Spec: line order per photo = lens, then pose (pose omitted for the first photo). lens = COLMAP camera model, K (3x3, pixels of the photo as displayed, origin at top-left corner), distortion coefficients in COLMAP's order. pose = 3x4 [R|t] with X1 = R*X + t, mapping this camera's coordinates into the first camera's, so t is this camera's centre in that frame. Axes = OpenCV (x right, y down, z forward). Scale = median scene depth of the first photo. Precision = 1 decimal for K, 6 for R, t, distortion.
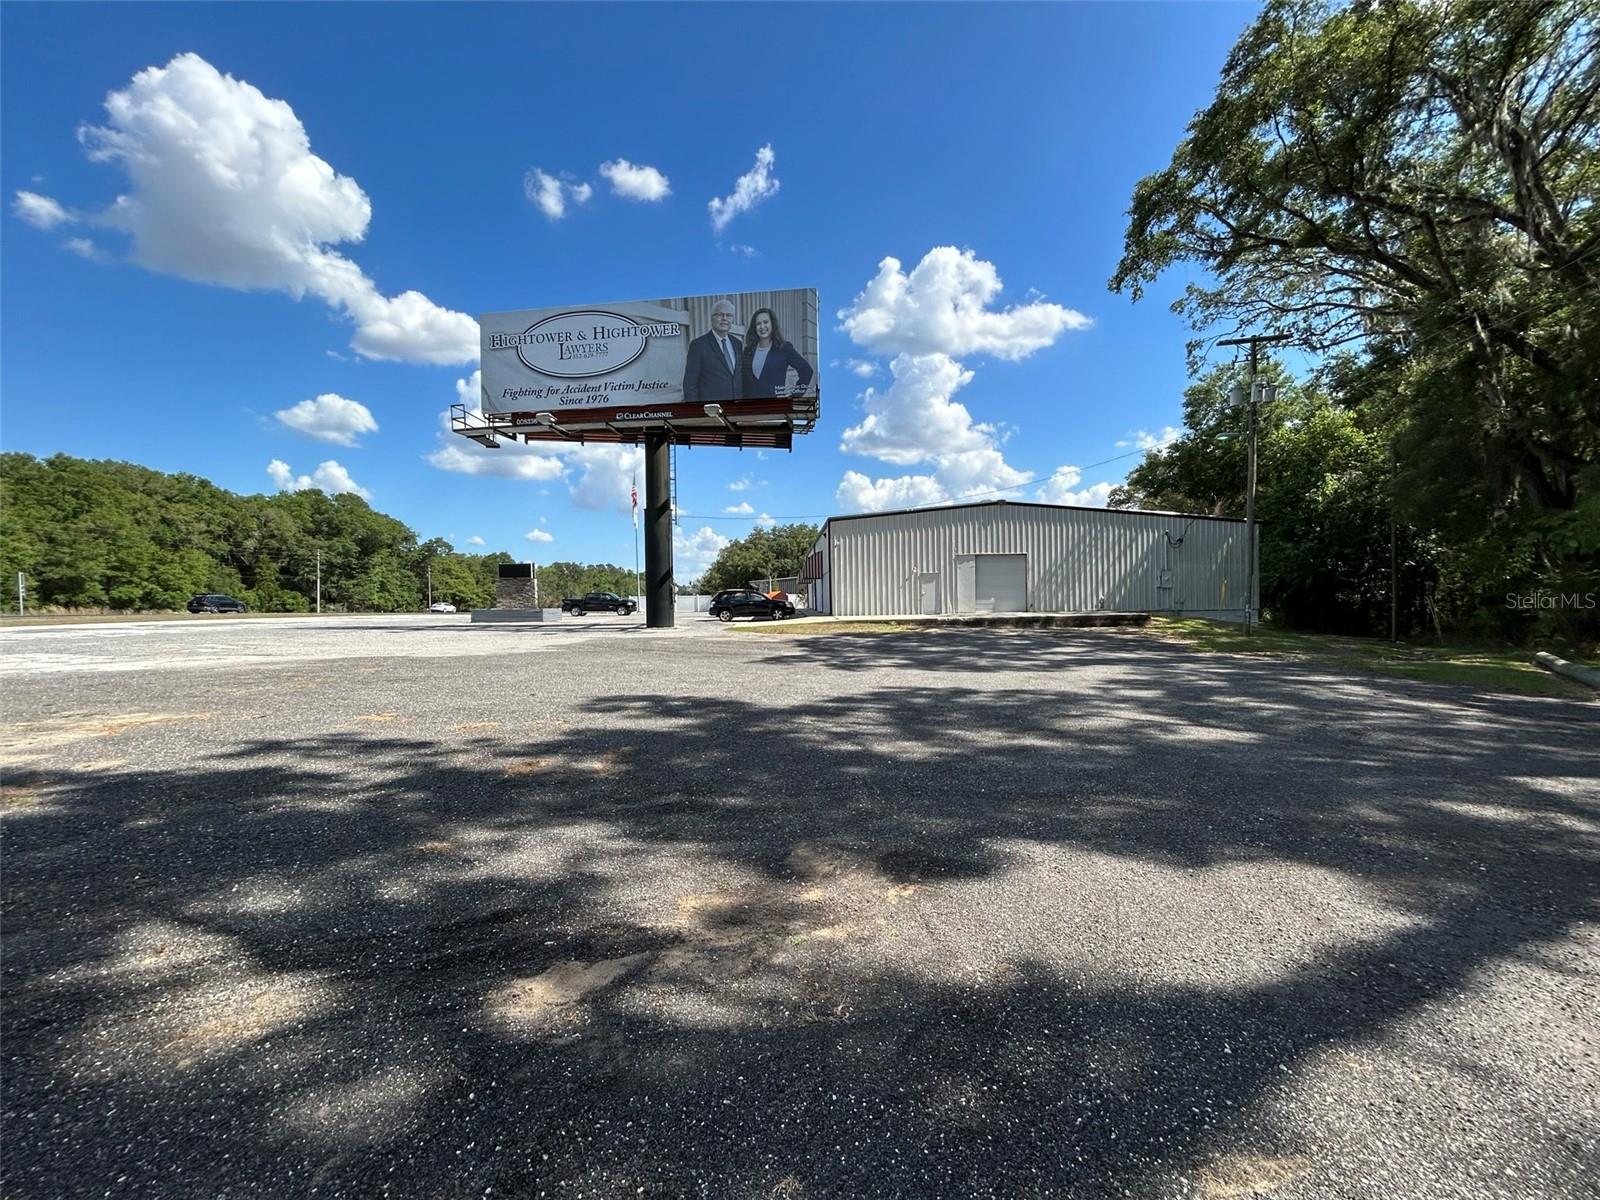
lens RADIAL K [[644.1, 0, 799.9], [0, 644.1, 601.6], [0, 0, 1]] dist [-0.000732, 0.000443]
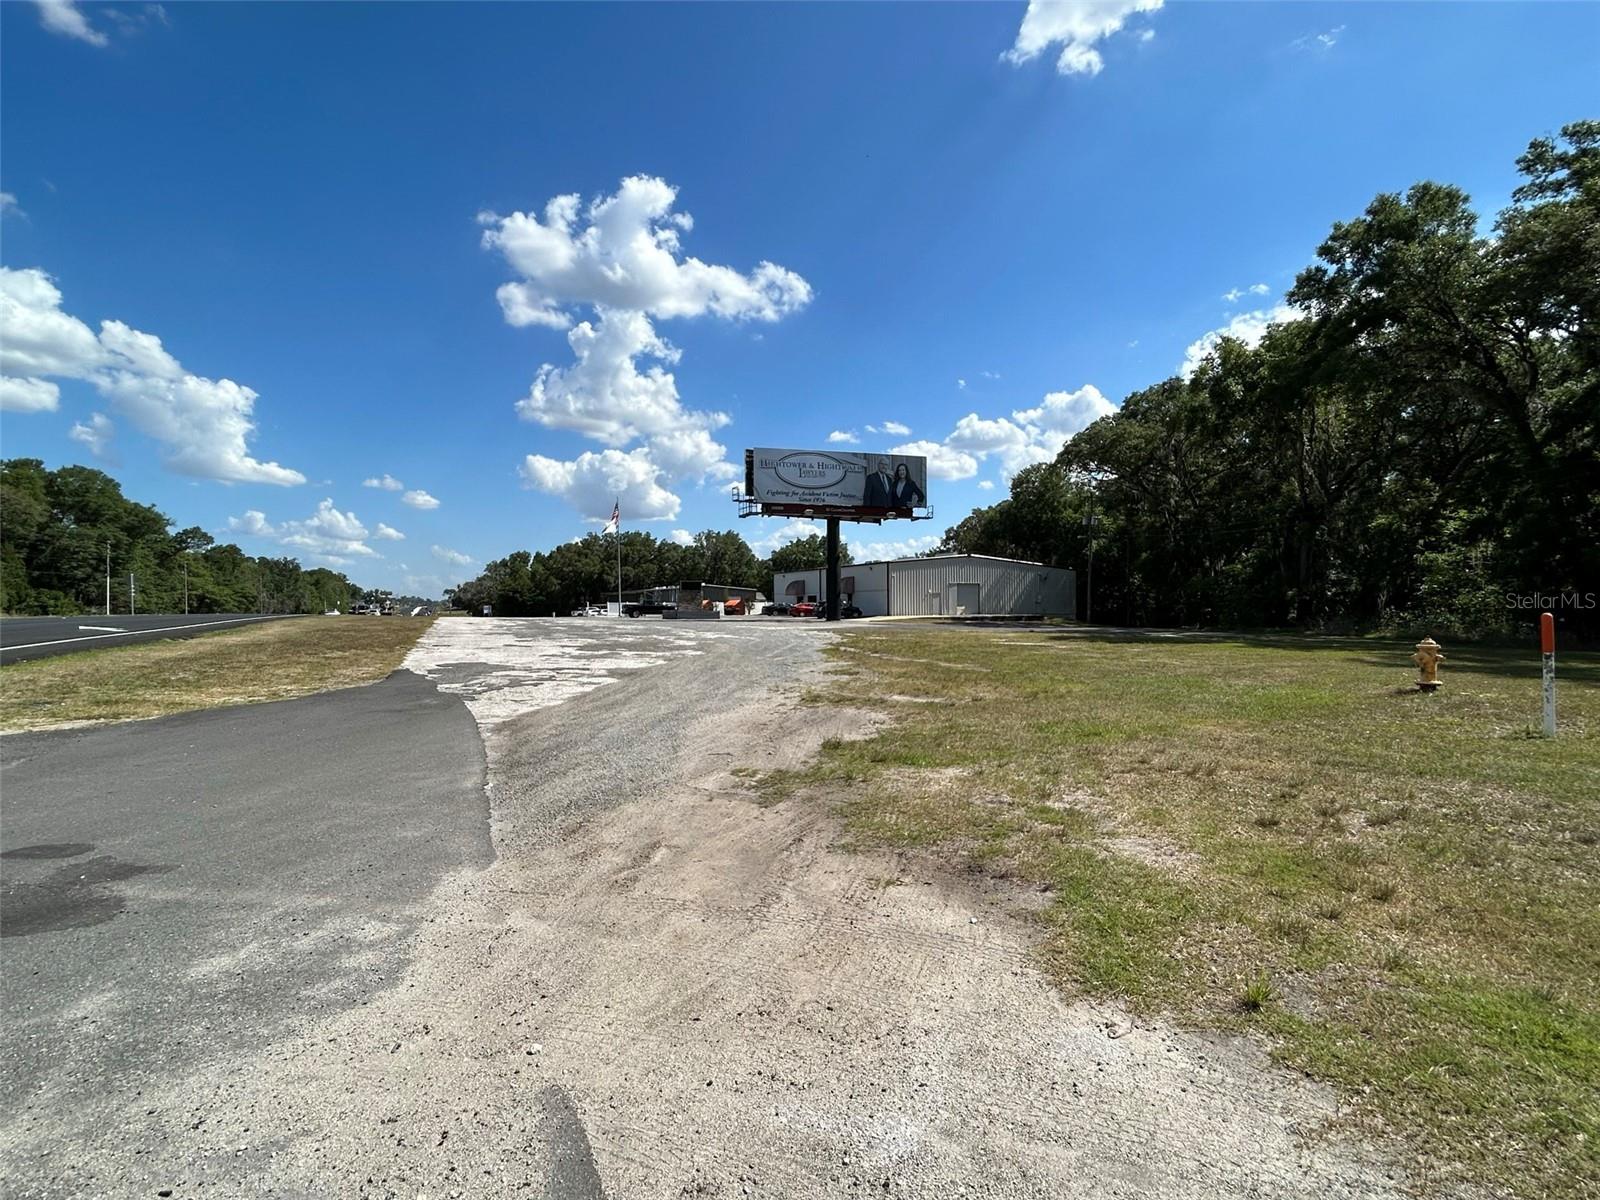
lens RADIAL K [[754.3, 0, 800.1], [0, 754.3, 600.6], [0, 0, 1]] dist [0.003678, 0.000640]
pose [[0.923276, 0.010788, 0.383985, -1.213493], [-0.006480, 0.999901, -0.012512, 0.010812], [-0.384082, 0.009064, 0.923254, -1.029792]]
